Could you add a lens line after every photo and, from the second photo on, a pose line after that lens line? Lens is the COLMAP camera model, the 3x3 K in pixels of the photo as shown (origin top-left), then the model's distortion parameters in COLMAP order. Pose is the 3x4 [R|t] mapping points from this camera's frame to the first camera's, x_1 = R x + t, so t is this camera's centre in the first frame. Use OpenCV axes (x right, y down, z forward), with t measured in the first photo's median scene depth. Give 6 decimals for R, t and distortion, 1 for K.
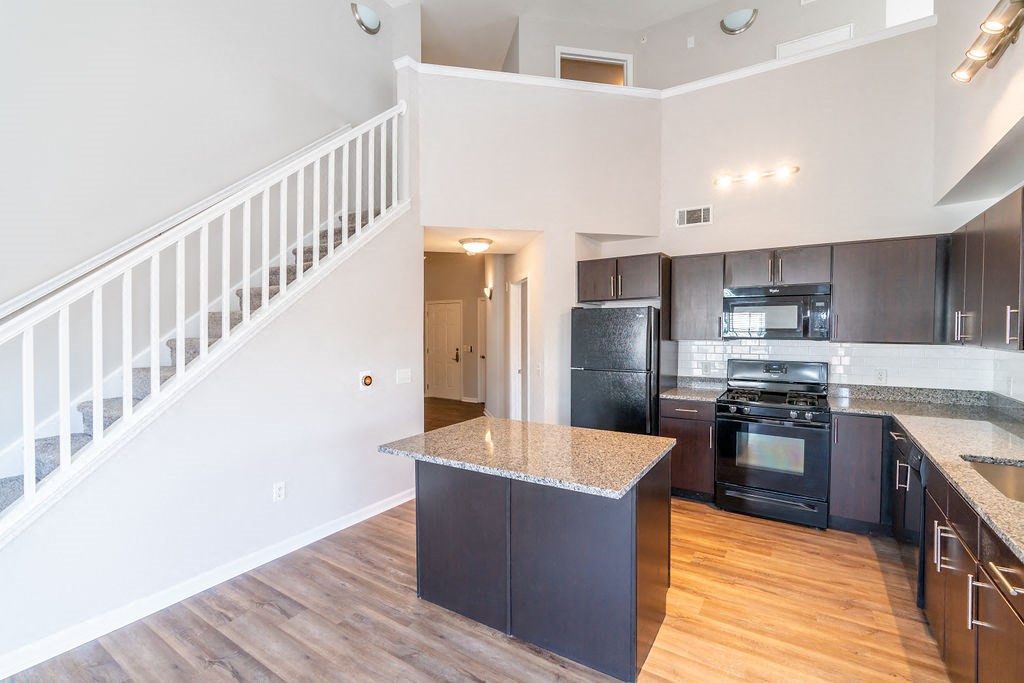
lens RADIAL K [[455.5, 0, 509.0], [0, 455.5, 338.2], [0, 0, 1]] dist [-0.005572, 0.000644]
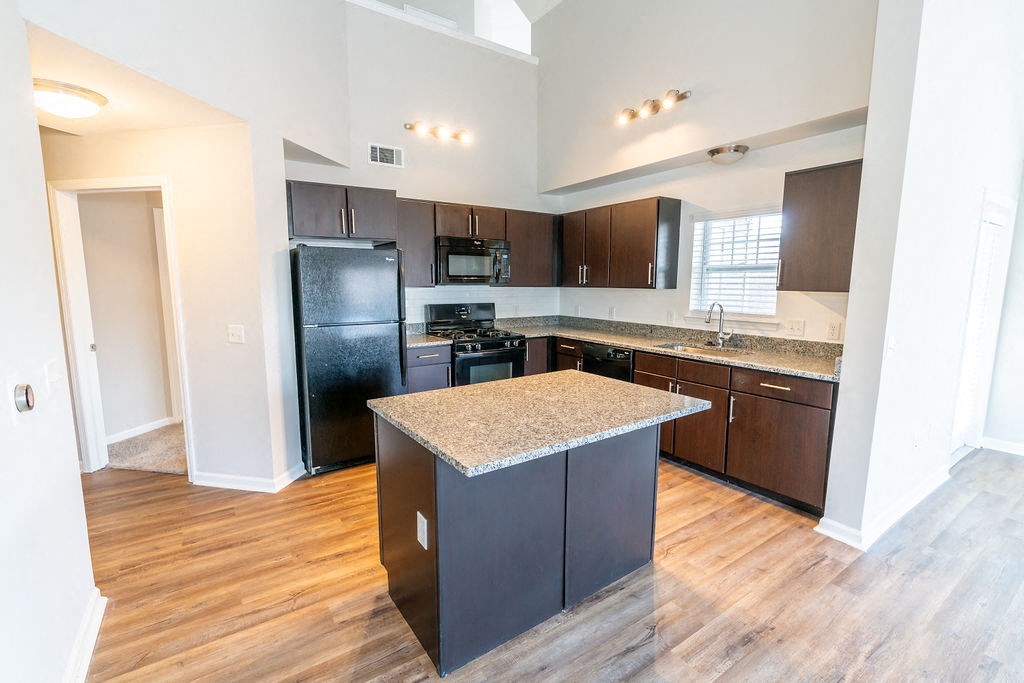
lens RADIAL K [[455.5, 0, 507.7], [0, 455.5, 340.5], [0, 0, 1]] dist [-0.005572, 0.000644]
pose [[0.385177, -0.115743, 0.915556, -0.574116], [0.014811, 0.992751, 0.119271, 0.007503], [-0.922724, -0.032380, 0.384099, 0.548344]]
